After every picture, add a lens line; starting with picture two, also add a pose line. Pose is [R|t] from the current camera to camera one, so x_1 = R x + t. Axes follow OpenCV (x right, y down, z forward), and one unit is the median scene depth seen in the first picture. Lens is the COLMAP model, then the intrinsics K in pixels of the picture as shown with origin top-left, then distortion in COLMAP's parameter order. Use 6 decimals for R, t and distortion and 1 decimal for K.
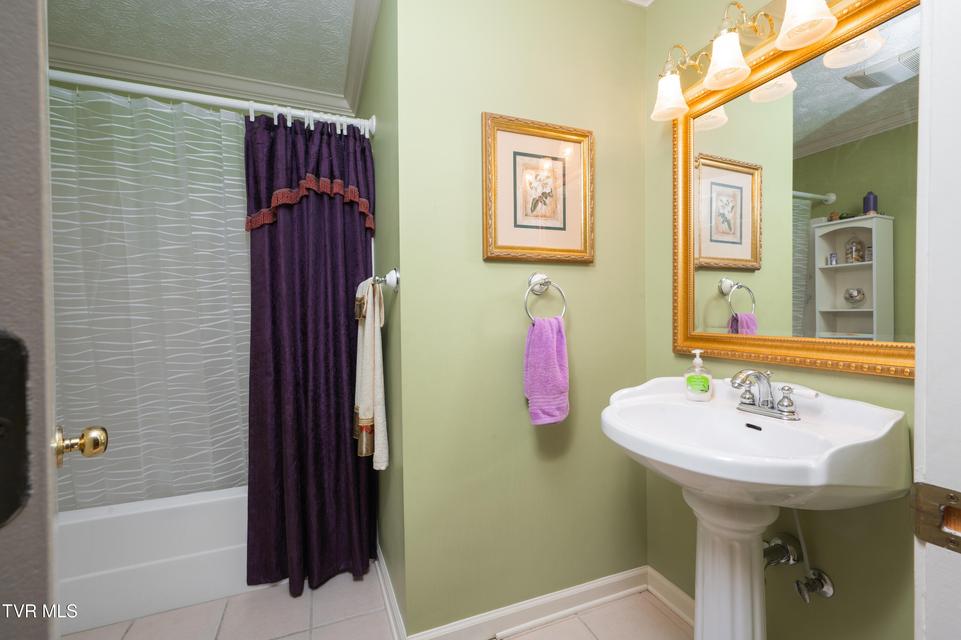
lens RADIAL K [[415.5, 0, 480.5], [0, 415.5, 320.0], [0, 0, 1]] dist [0.000639, -0.000063]
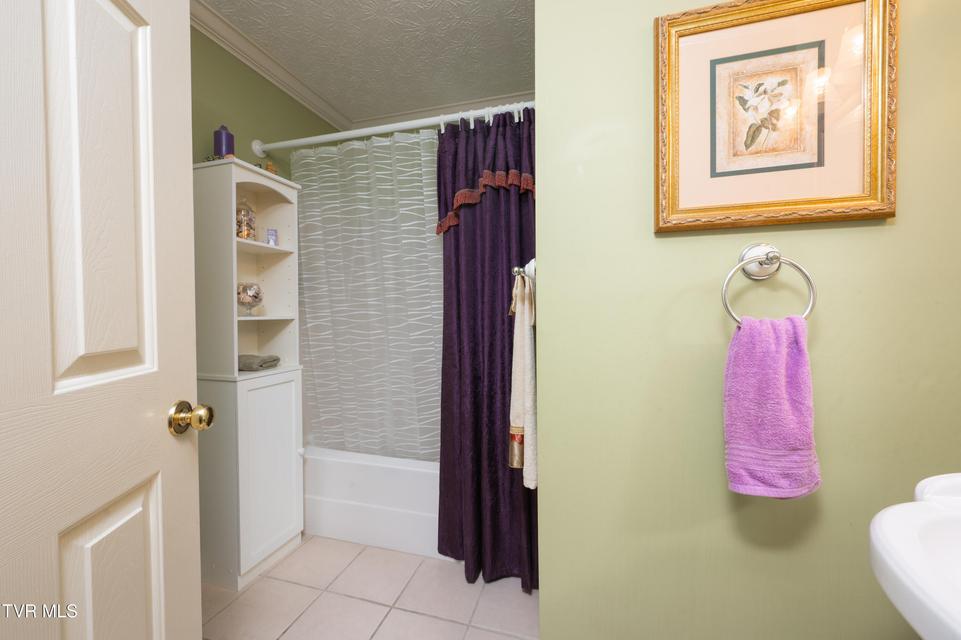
lens RADIAL K [[377.6, 0, 481.2], [0, 377.6, 318.7], [0, 0, 1]] dist [-0.003564, -0.000328]
pose [[0.784912, 0.017006, -0.619374, 0.153511], [-0.012126, 0.999853, 0.012085, -0.004834], [0.619489, -0.001975, 0.785003, 0.287197]]
